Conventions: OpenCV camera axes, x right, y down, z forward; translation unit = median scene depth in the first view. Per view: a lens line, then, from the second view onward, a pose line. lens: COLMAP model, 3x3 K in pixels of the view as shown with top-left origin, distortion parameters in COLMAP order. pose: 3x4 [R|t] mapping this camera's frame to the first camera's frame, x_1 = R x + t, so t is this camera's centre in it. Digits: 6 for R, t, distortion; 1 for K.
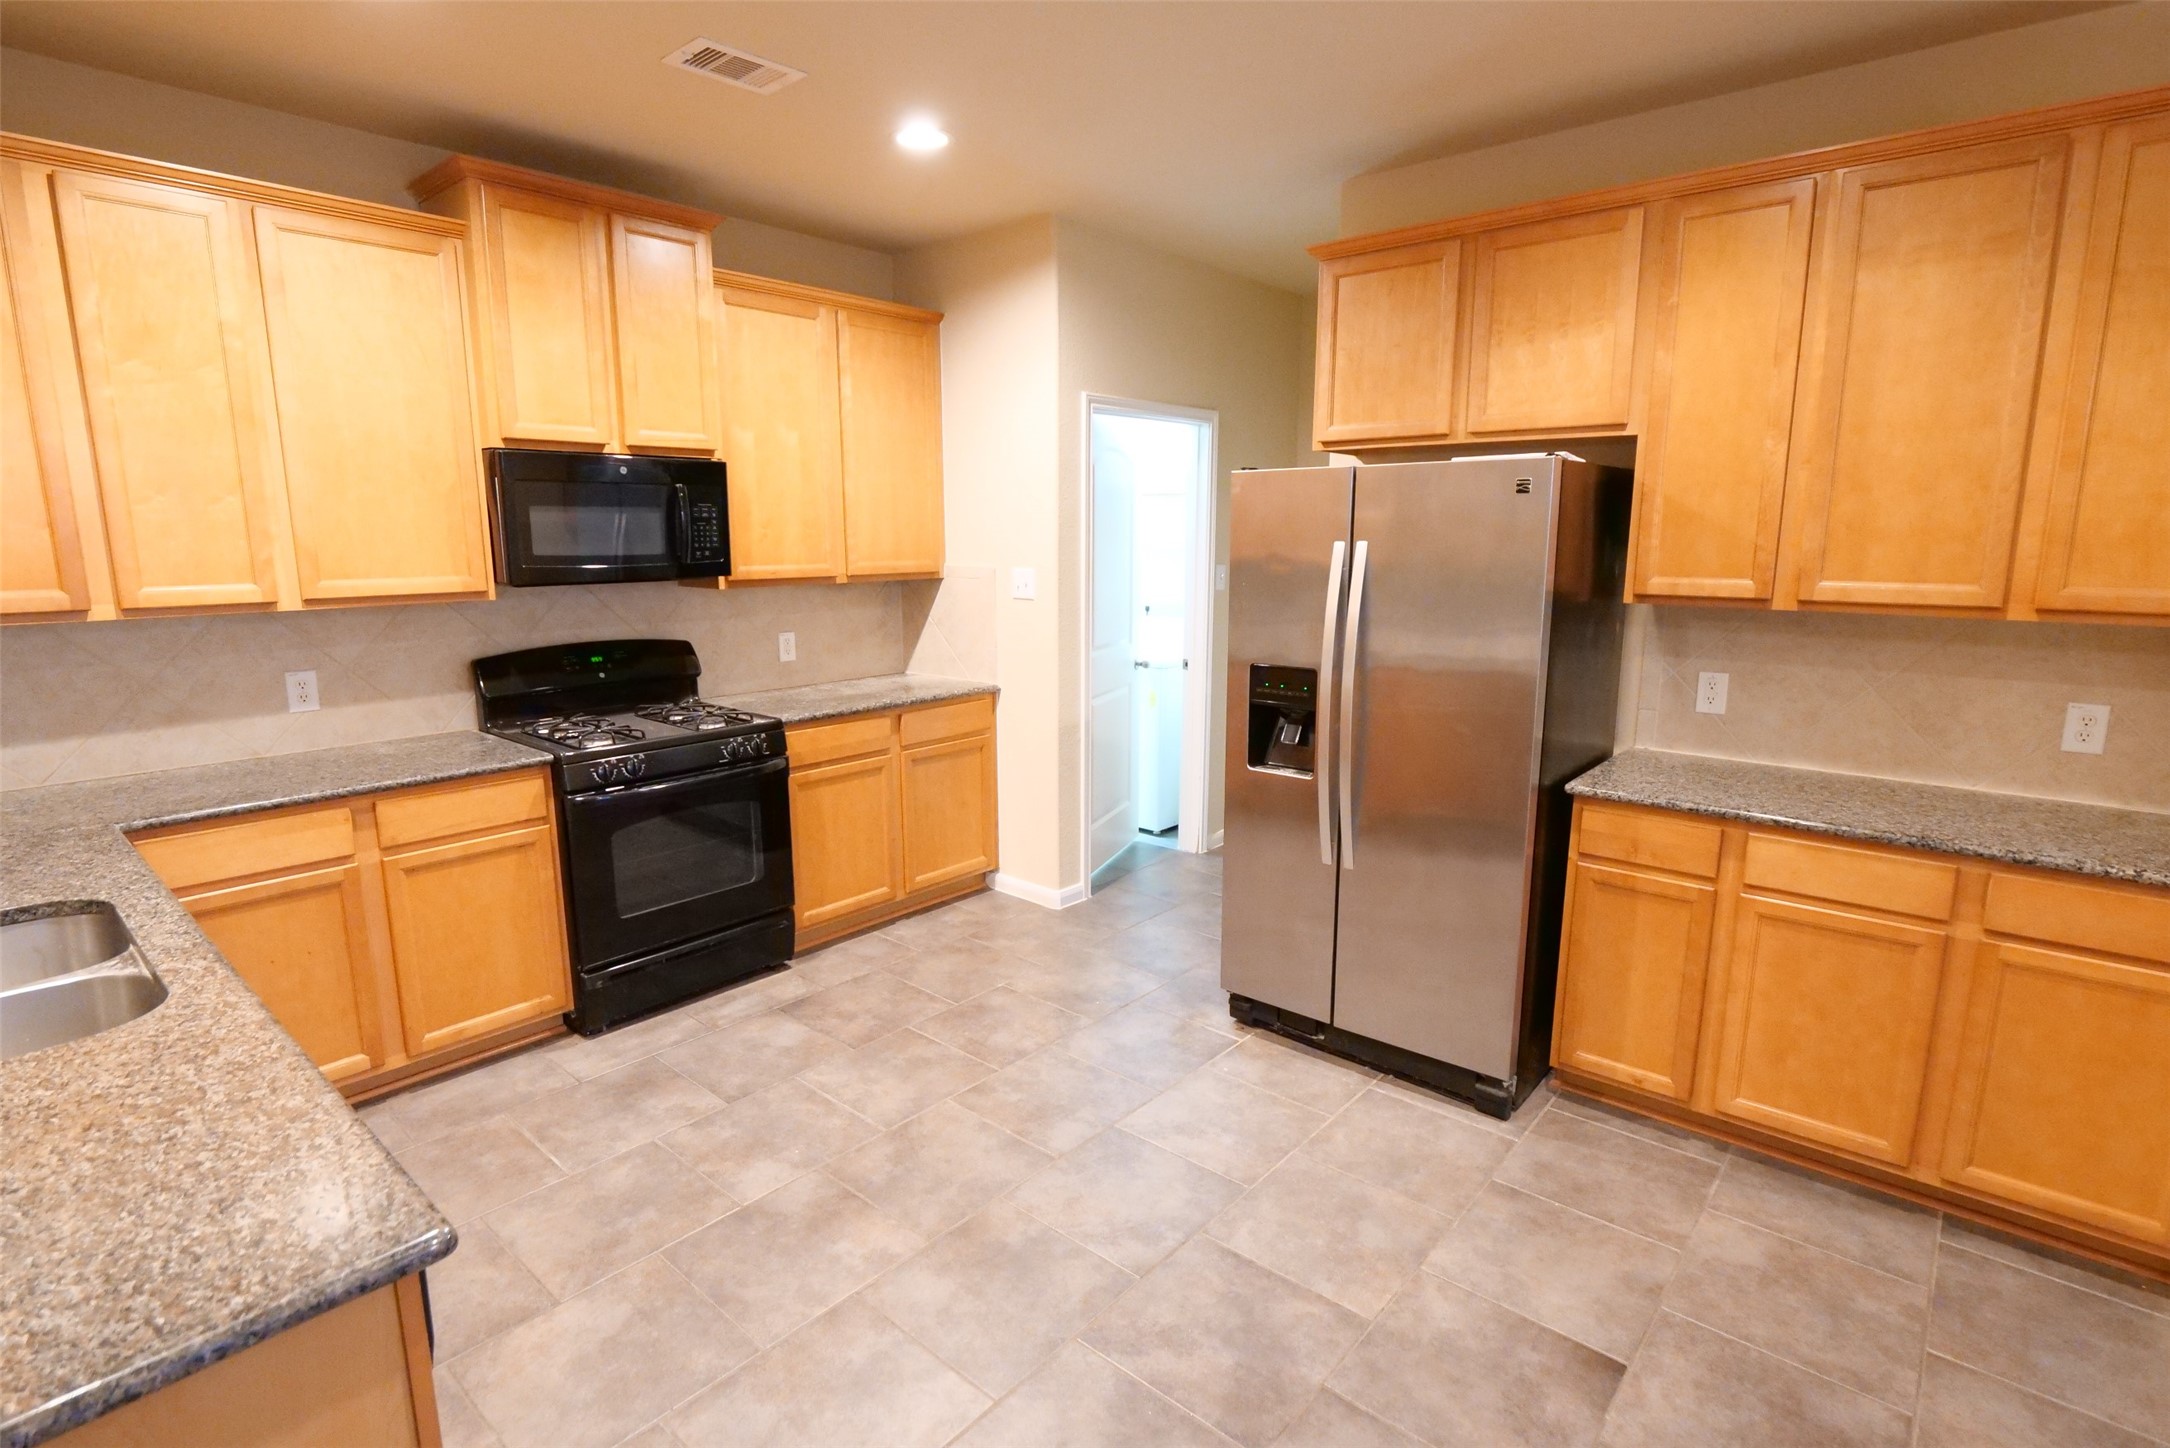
lens RADIAL K [[1058.9, 0, 1079.9], [0, 1058.9, 723.7], [0, 0, 1]] dist [-0.010767, -0.002155]
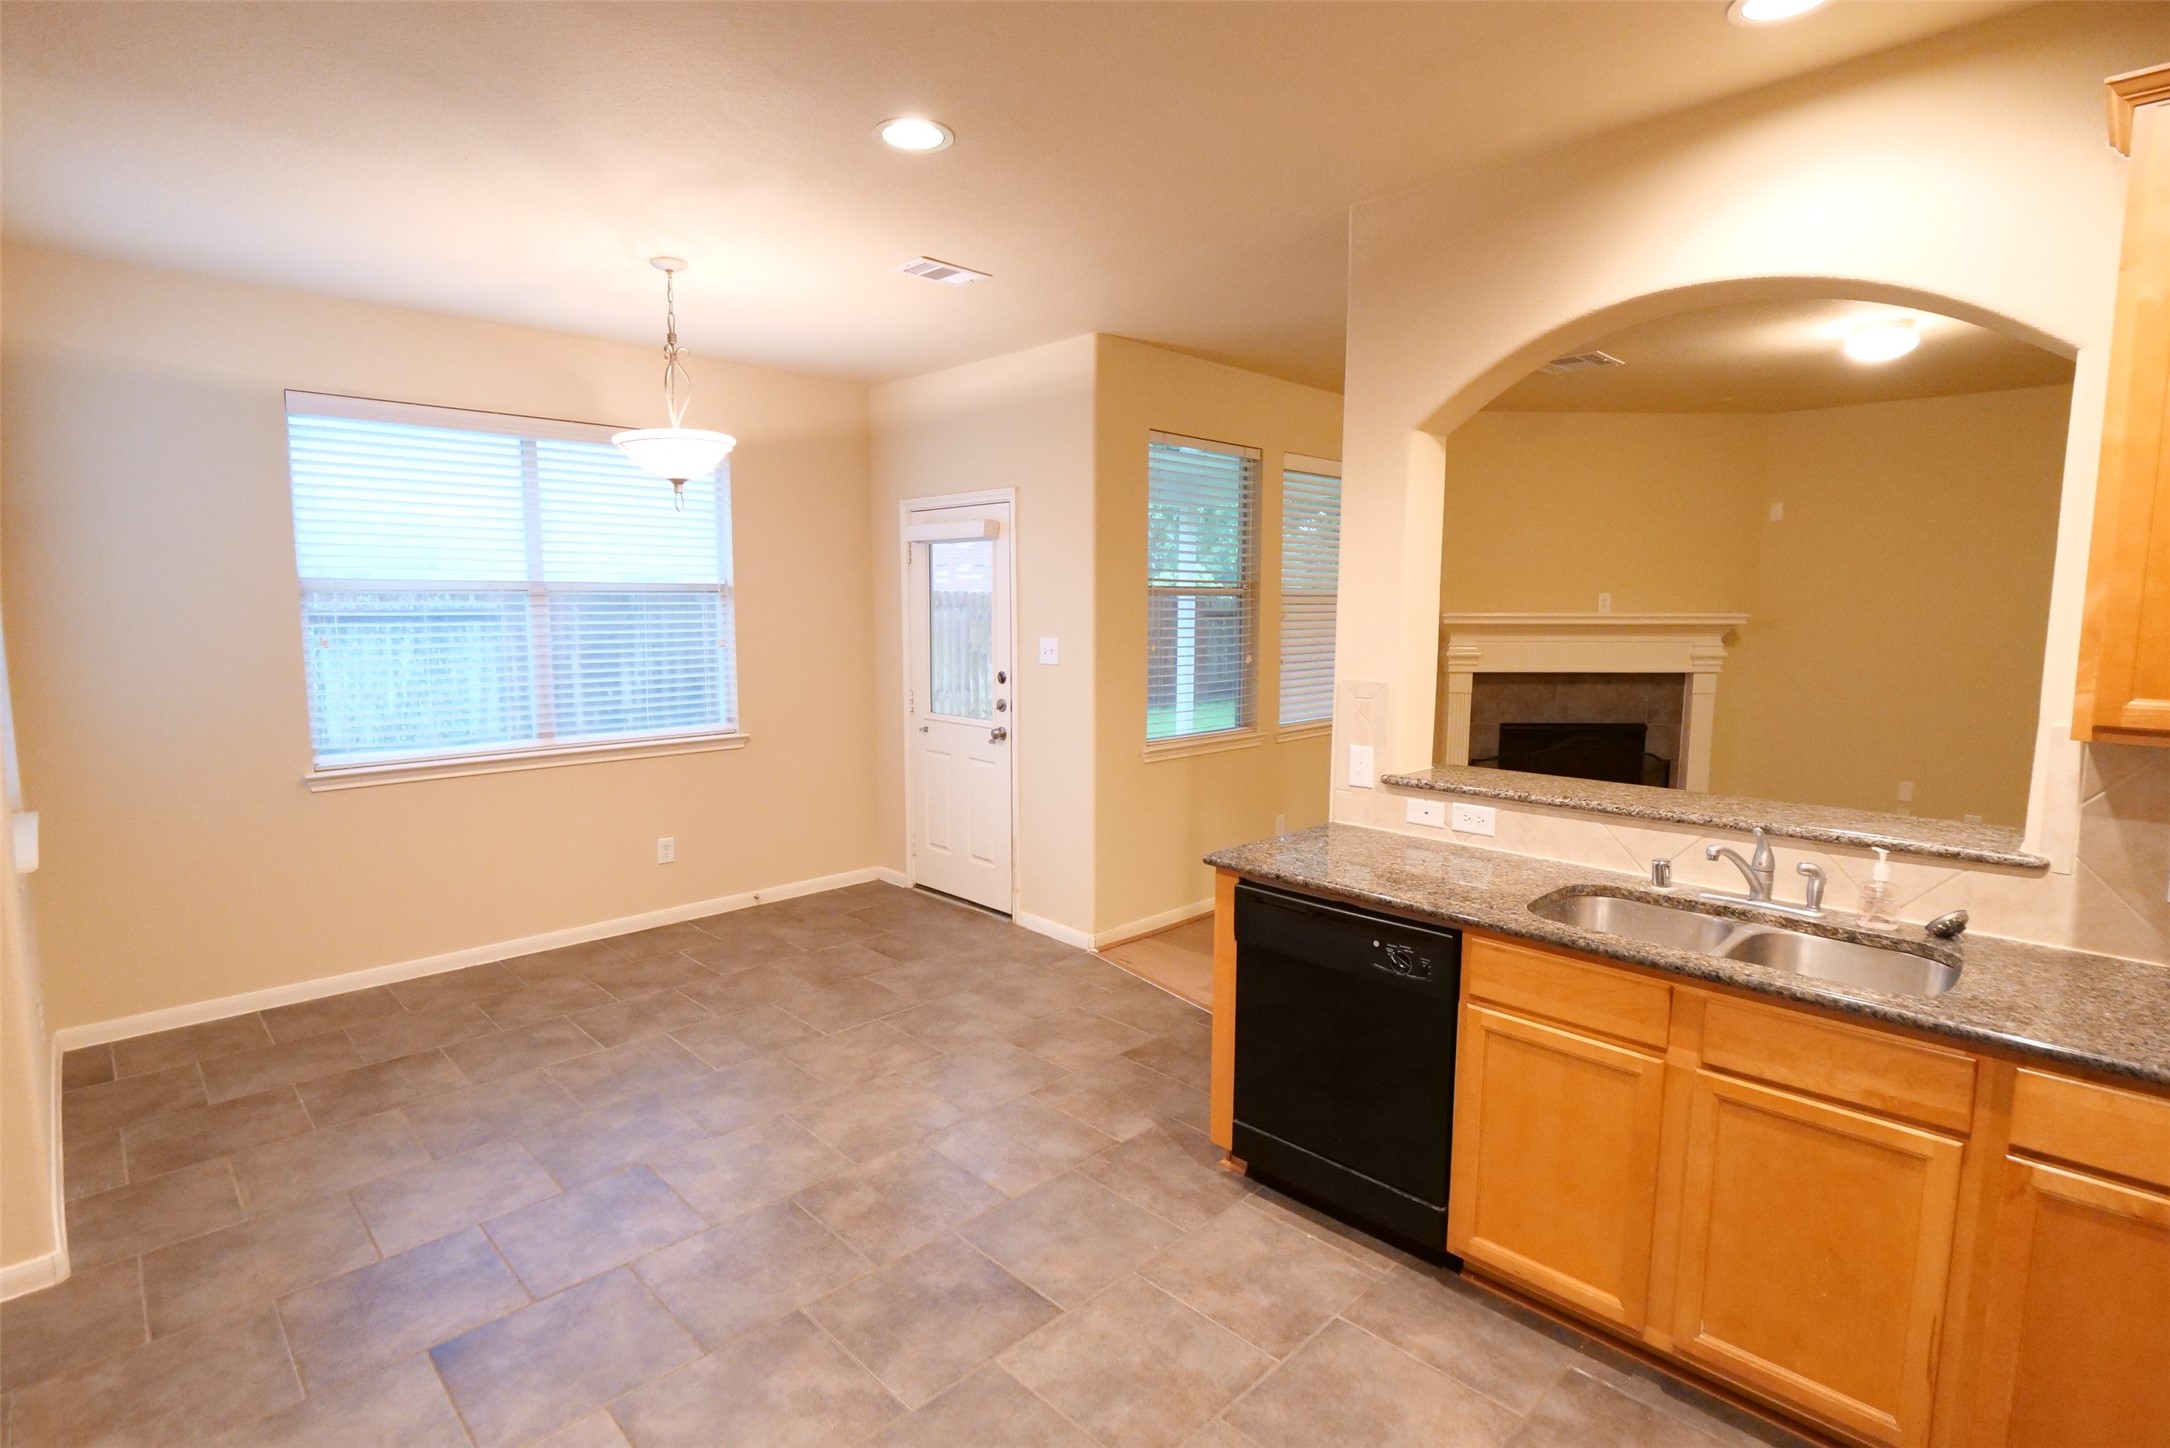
lens RADIAL K [[1058.1, 0, 1079.3], [0, 1058.1, 712.0], [0, 0, 1]] dist [-0.013298, -0.001257]
pose [[-0.996811, -0.013006, 0.078734, -0.167749], [0.010125, 0.958042, 0.286450, -0.236561], [-0.079156, 0.286333, -0.954855, 1.240143]]
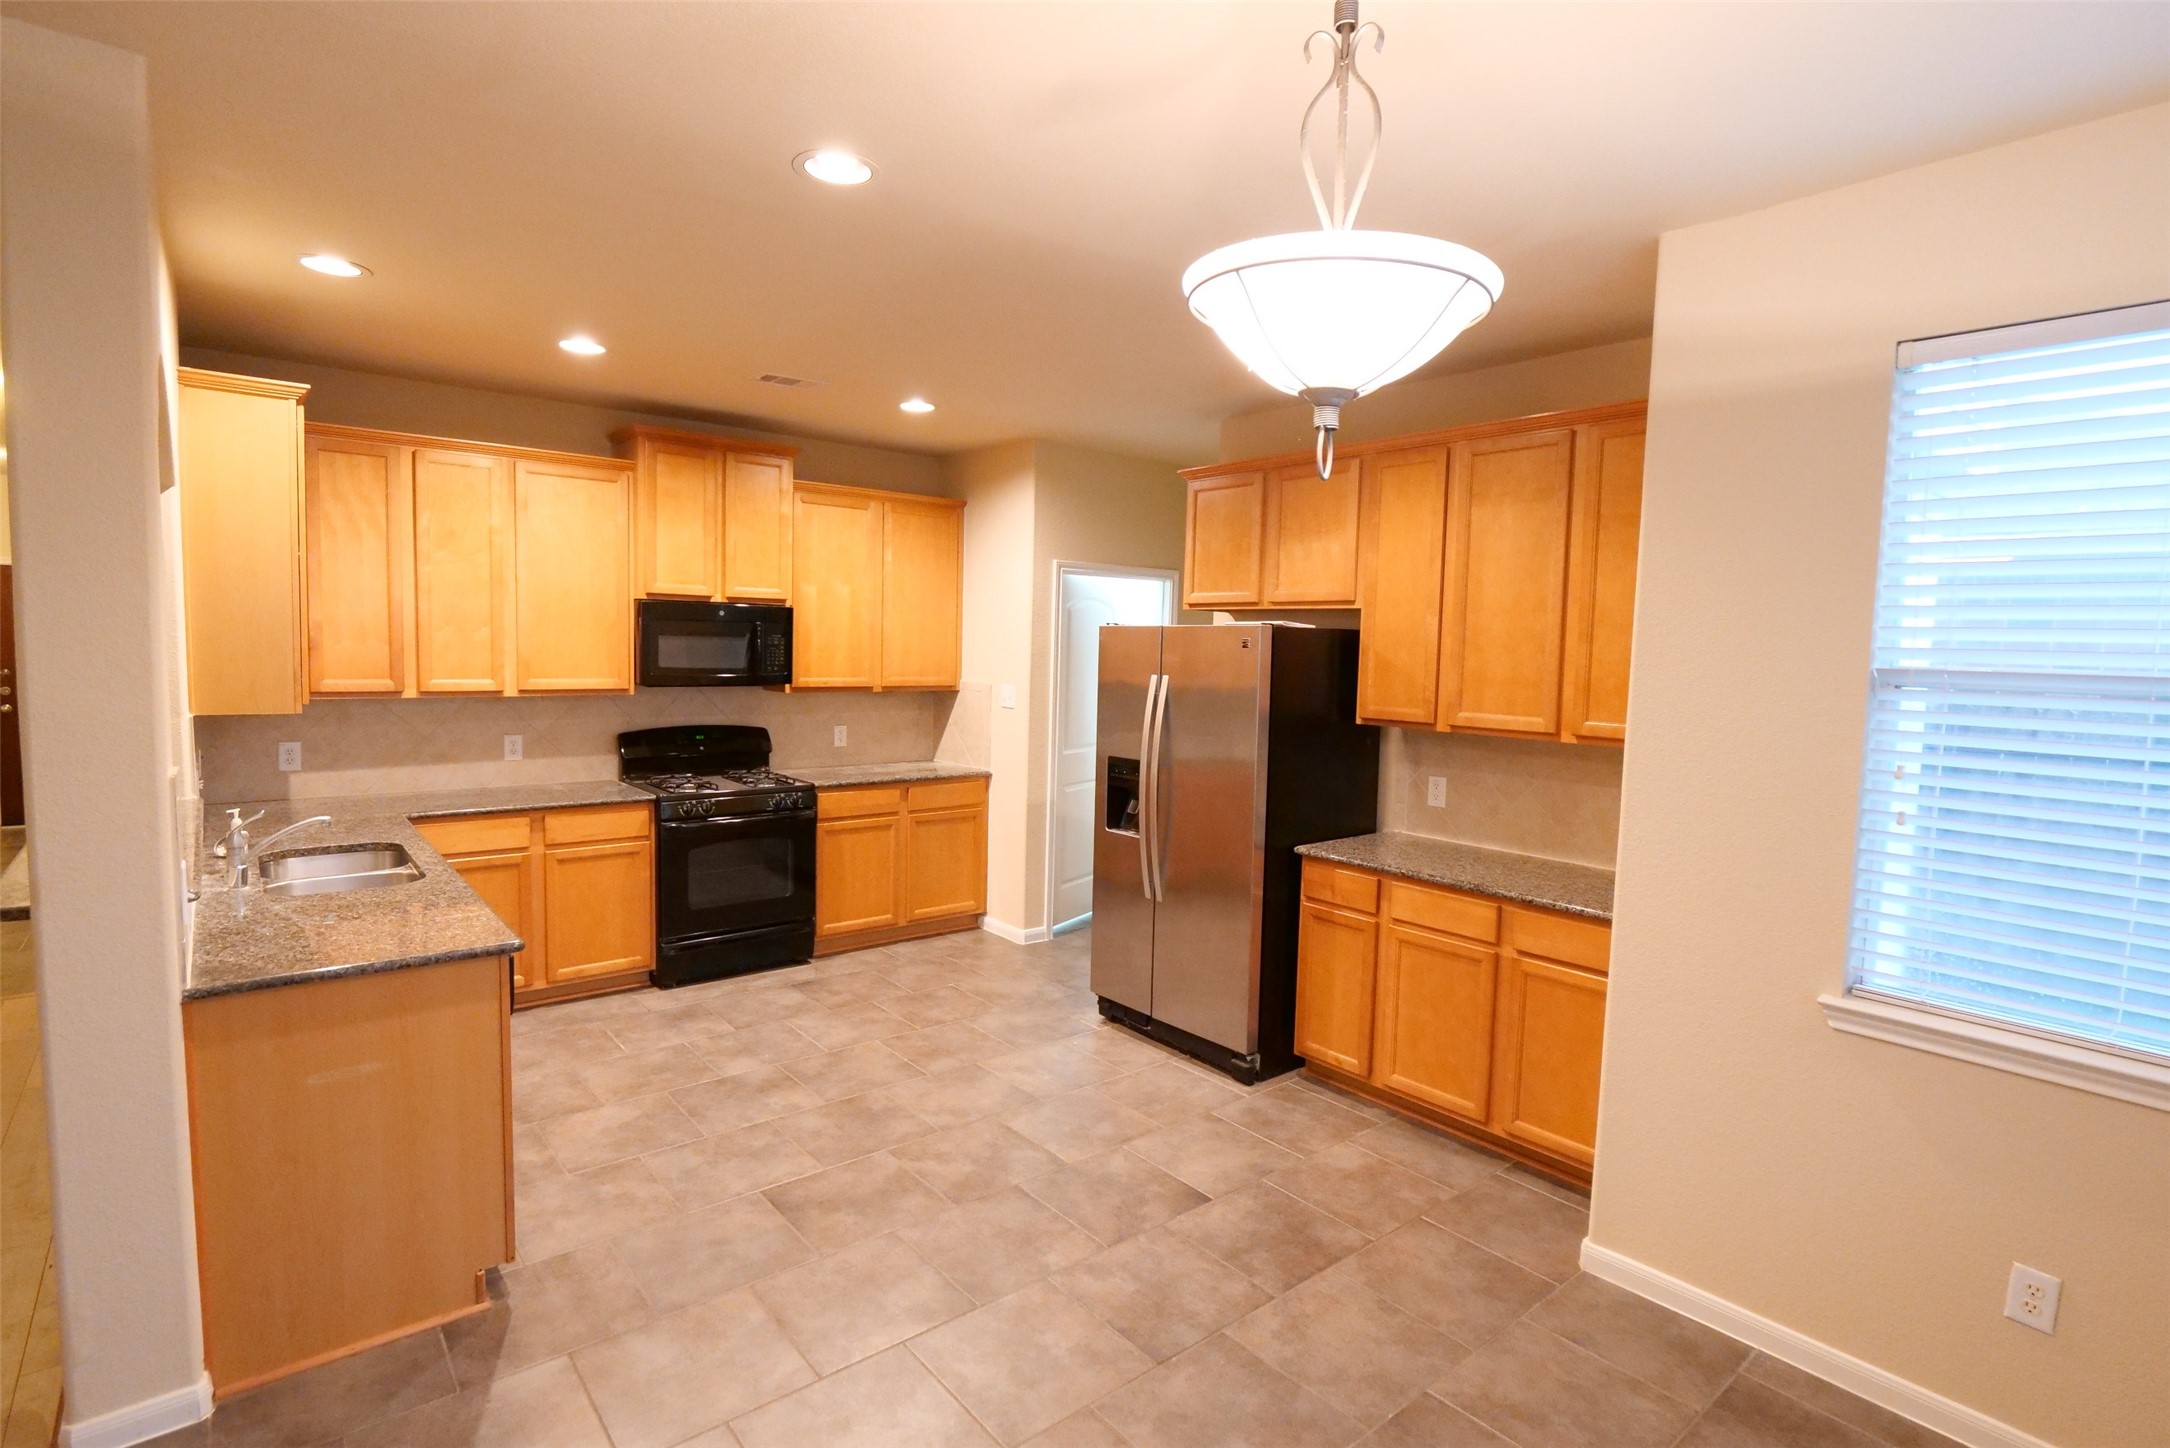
lens RADIAL K [[1058.9, 0, 1079.9], [0, 1058.9, 723.7], [0, 0, 1]] dist [-0.010767, -0.002155]
pose [[0.986005, 0.038493, -0.162213, 0.379798], [-0.055706, 0.993126, -0.102941, 0.053011], [0.157136, 0.110536, 0.981372, -0.454753]]
